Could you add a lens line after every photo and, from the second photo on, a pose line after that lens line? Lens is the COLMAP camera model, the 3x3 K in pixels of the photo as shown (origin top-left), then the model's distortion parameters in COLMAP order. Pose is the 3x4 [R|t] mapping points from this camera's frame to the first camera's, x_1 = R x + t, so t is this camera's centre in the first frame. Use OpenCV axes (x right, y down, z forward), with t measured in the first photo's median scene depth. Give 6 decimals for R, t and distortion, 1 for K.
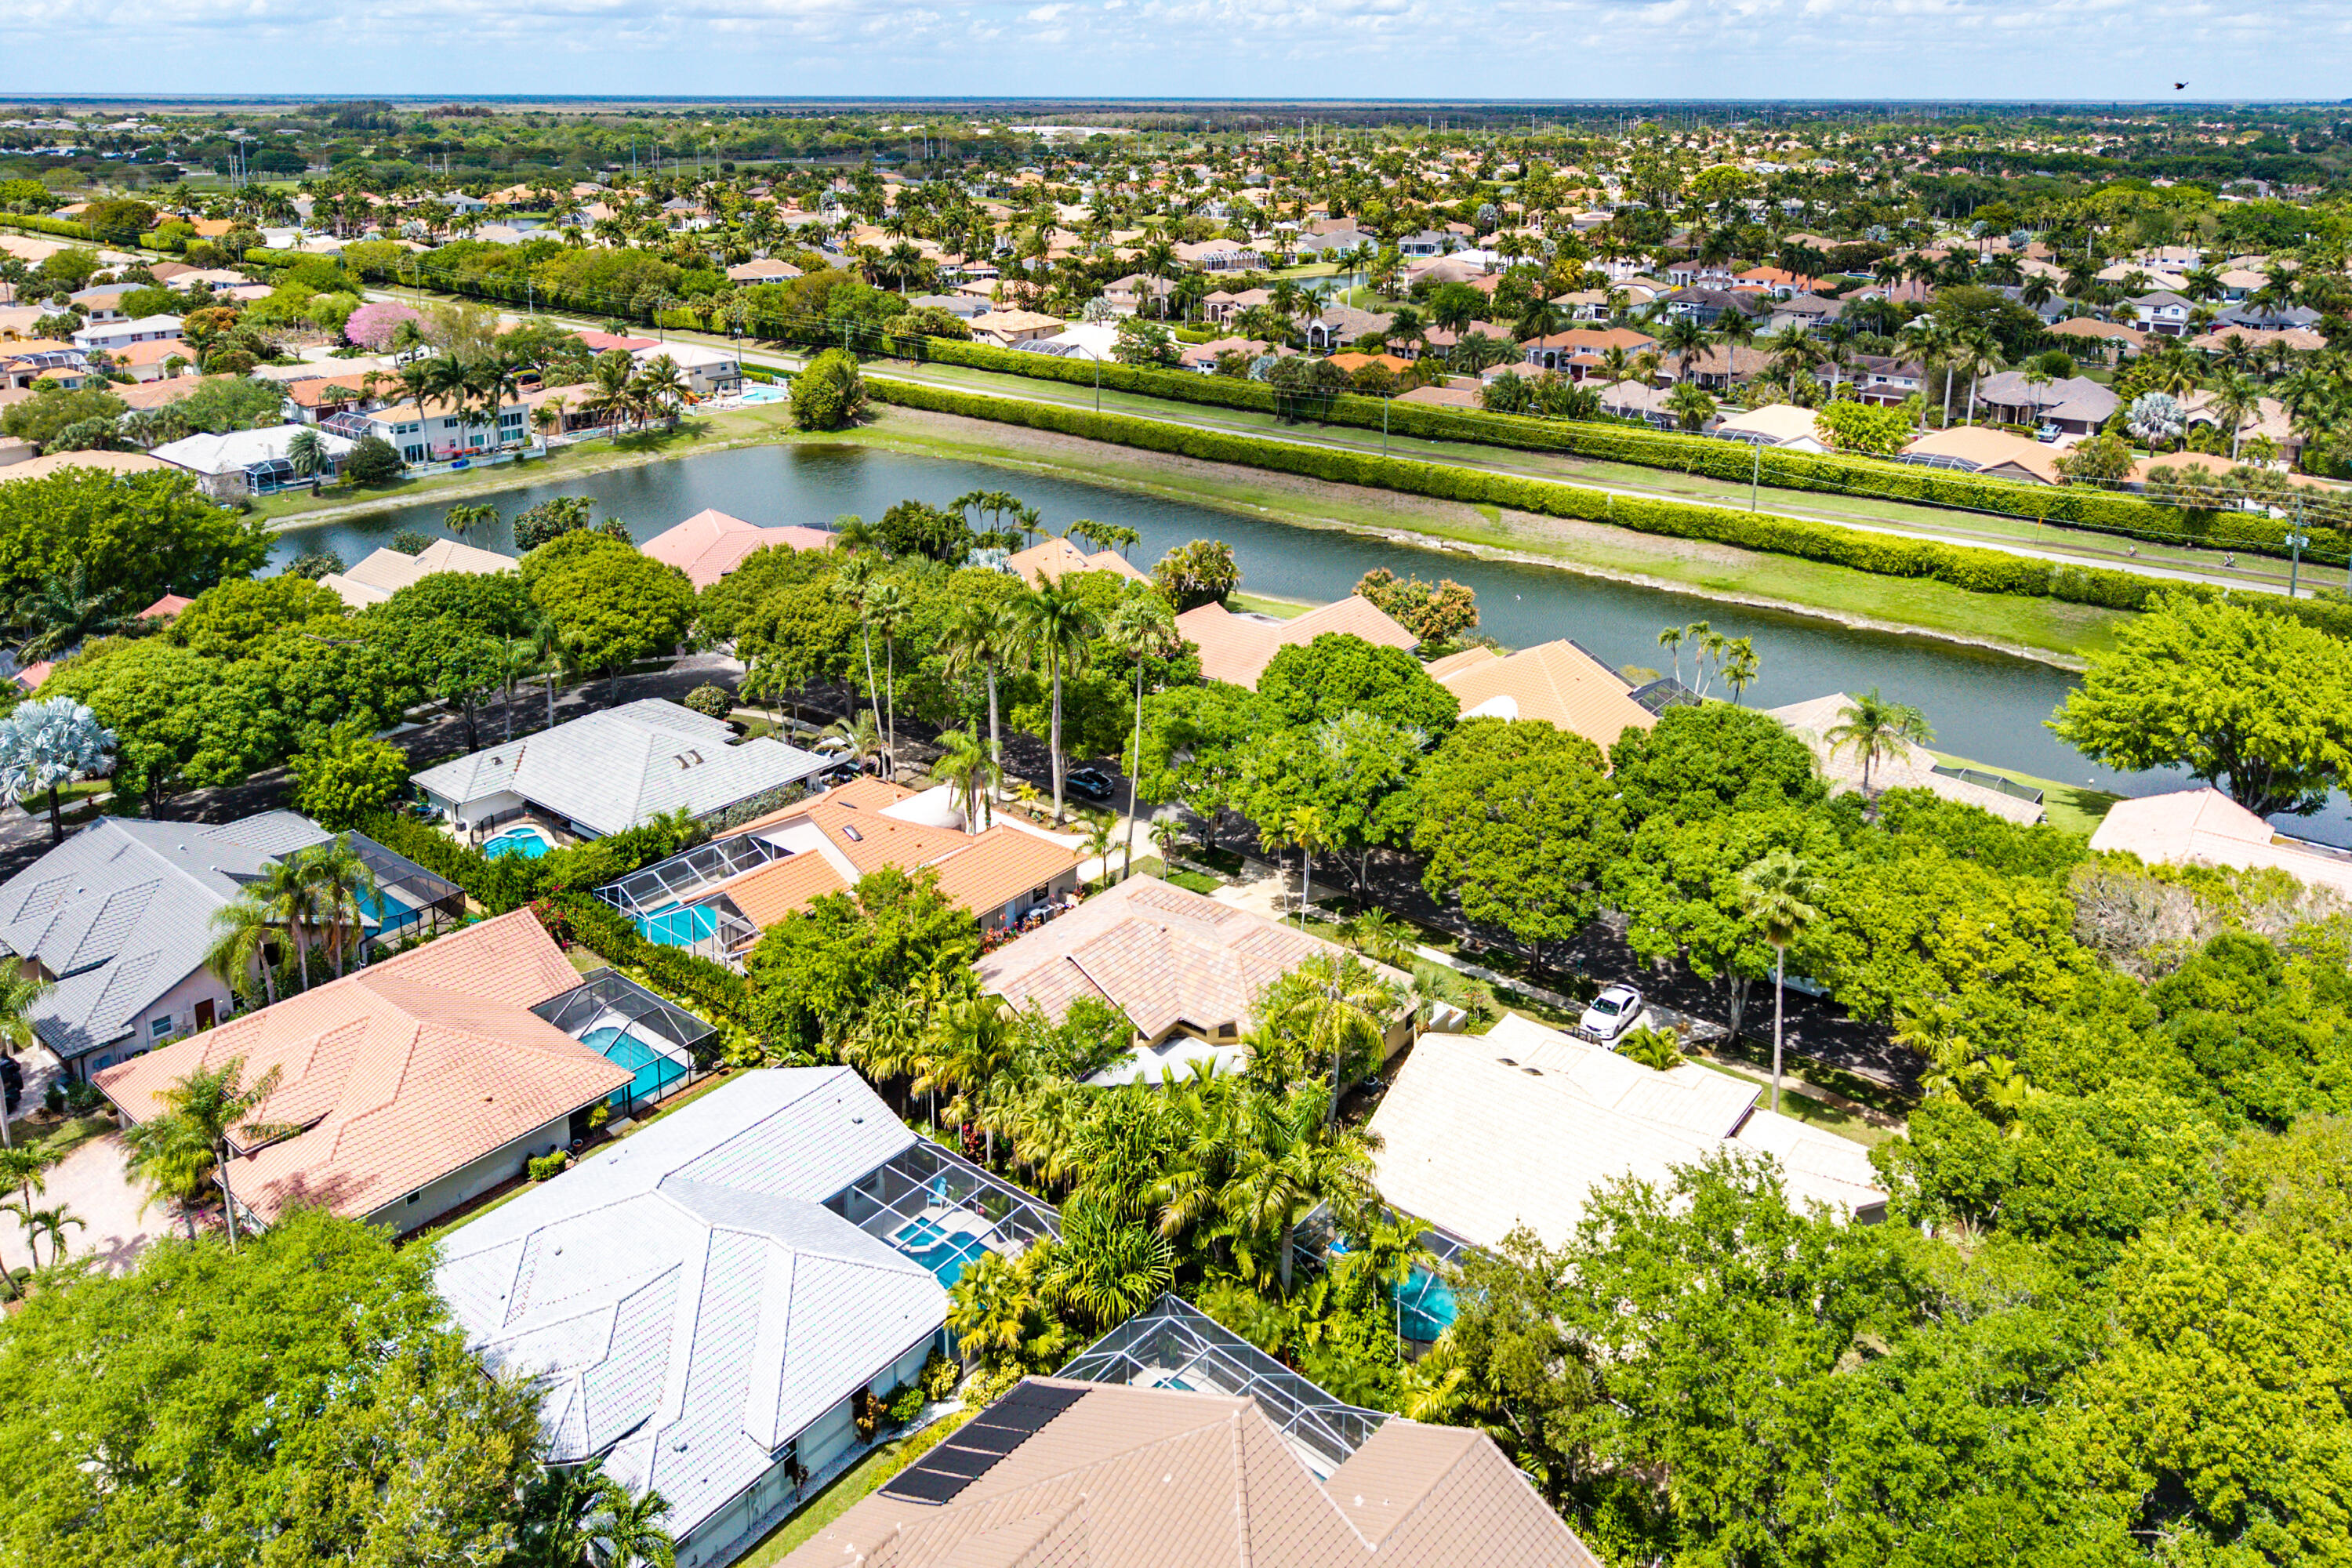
lens RADIAL K [[1577.4, 0, 1176.0], [0, 1577.4, 784.0], [0, 0, 1]] dist [0.099533, -0.198318]
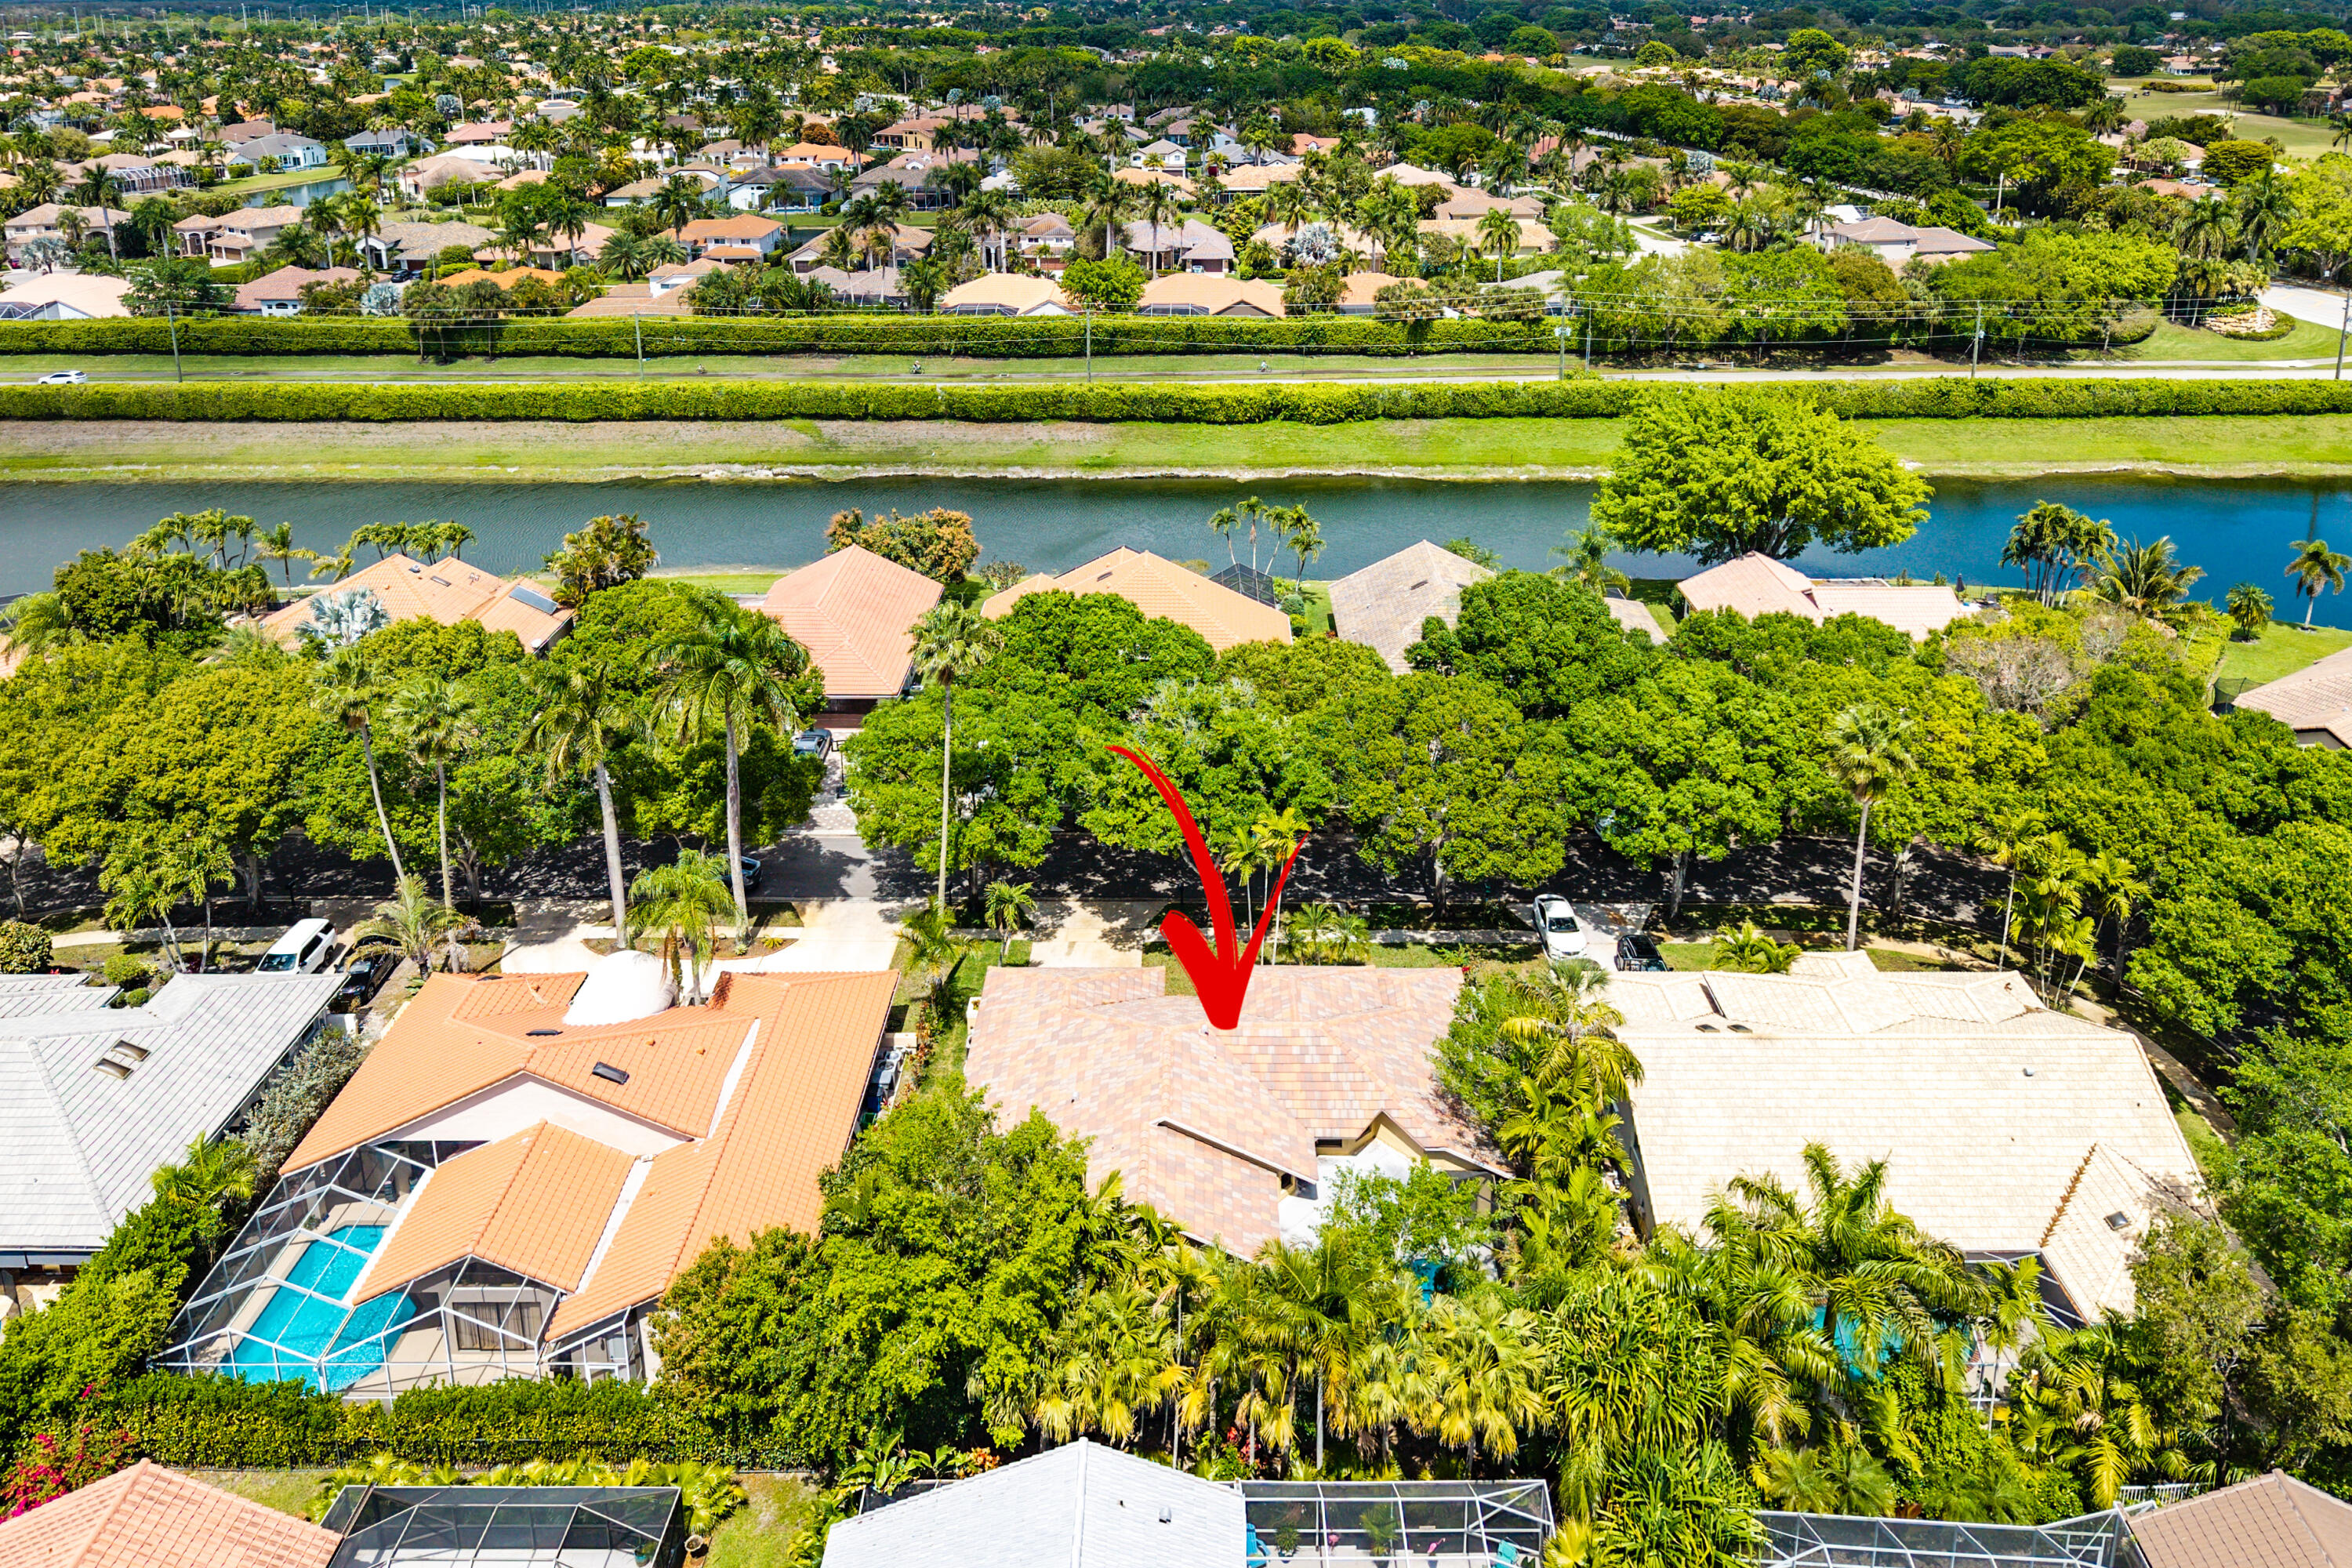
lens RADIAL K [[1594.9, 0, 1185.1], [0, 1594.9, 714.5], [0, 0, 1]] dist [0.012141, -0.039855]
pose [[0.776194, -0.264373, 0.572389, -0.205801], [0.252202, 0.962238, 0.102433, -0.065377], [-0.577855, 0.064850, 0.813559, 0.208033]]
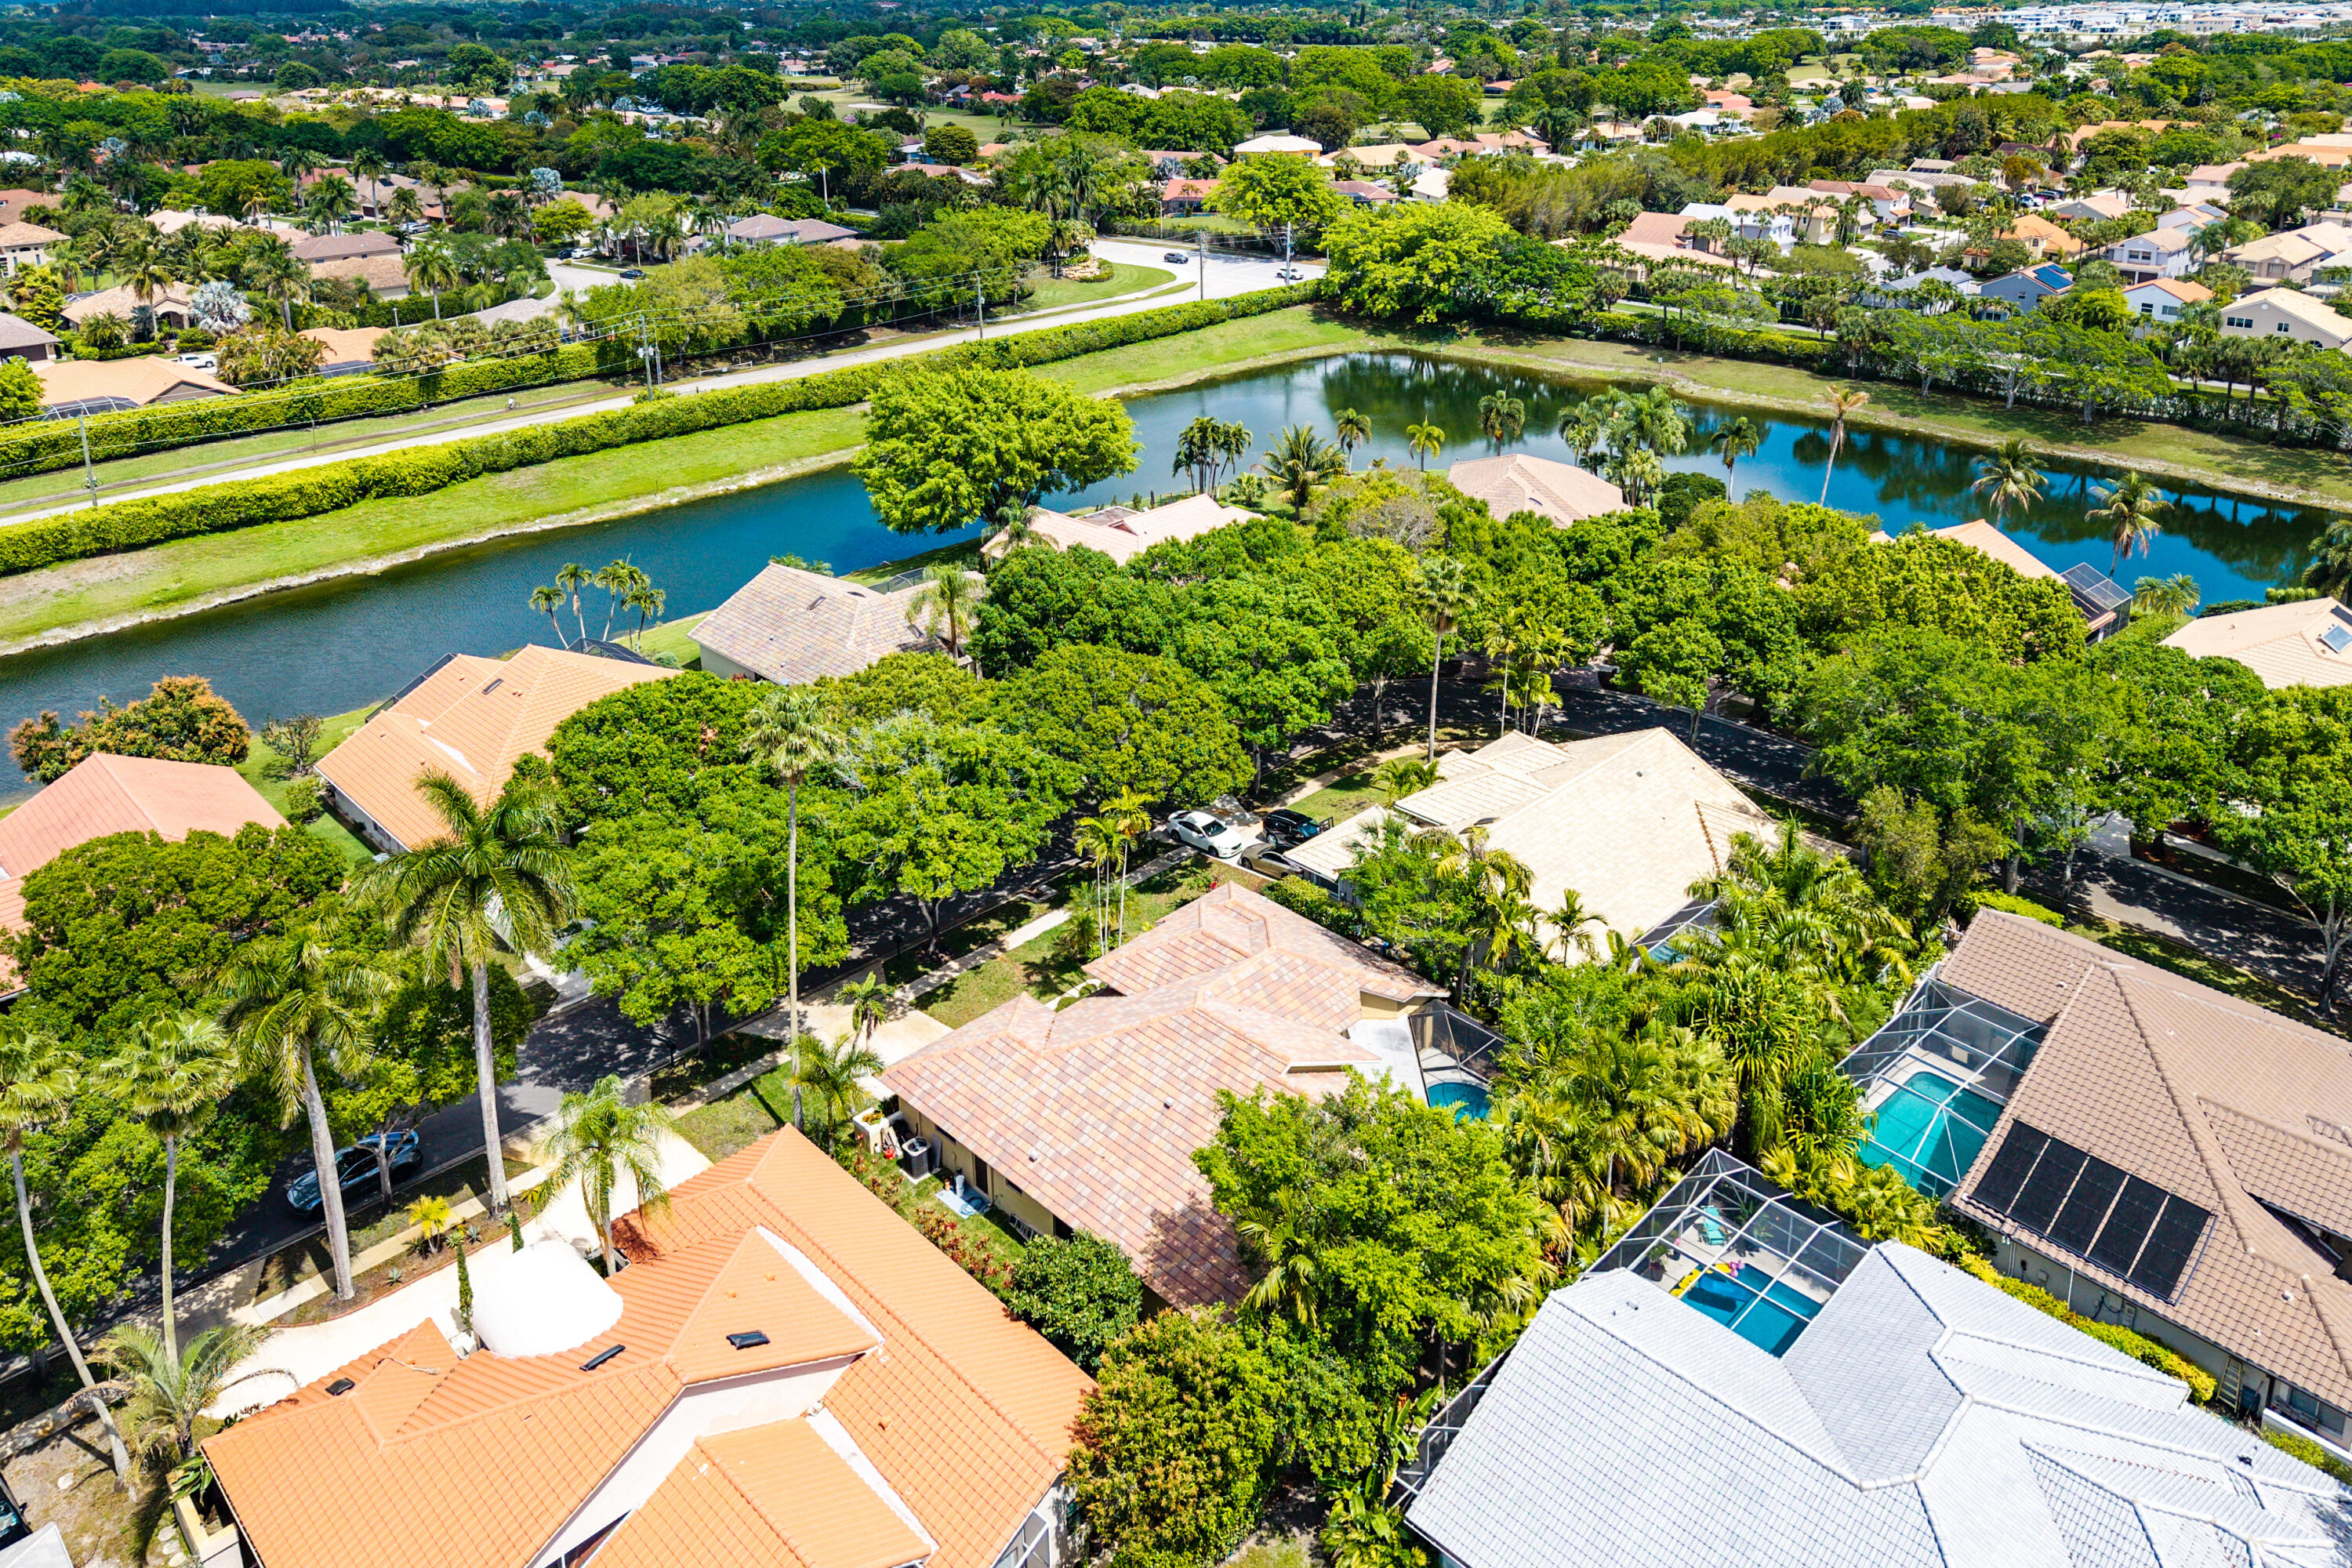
lens RADIAL K [[1594.9, 0, 1185.1], [0, 1594.9, 714.5], [0, 0, 1]] dist [0.012141, -0.039855]
pose [[0.074688, -0.408658, 0.909626, -0.339822], [0.394508, 0.849865, 0.349417, -0.154324], [-0.915852, 0.332758, 0.224694, 0.415349]]
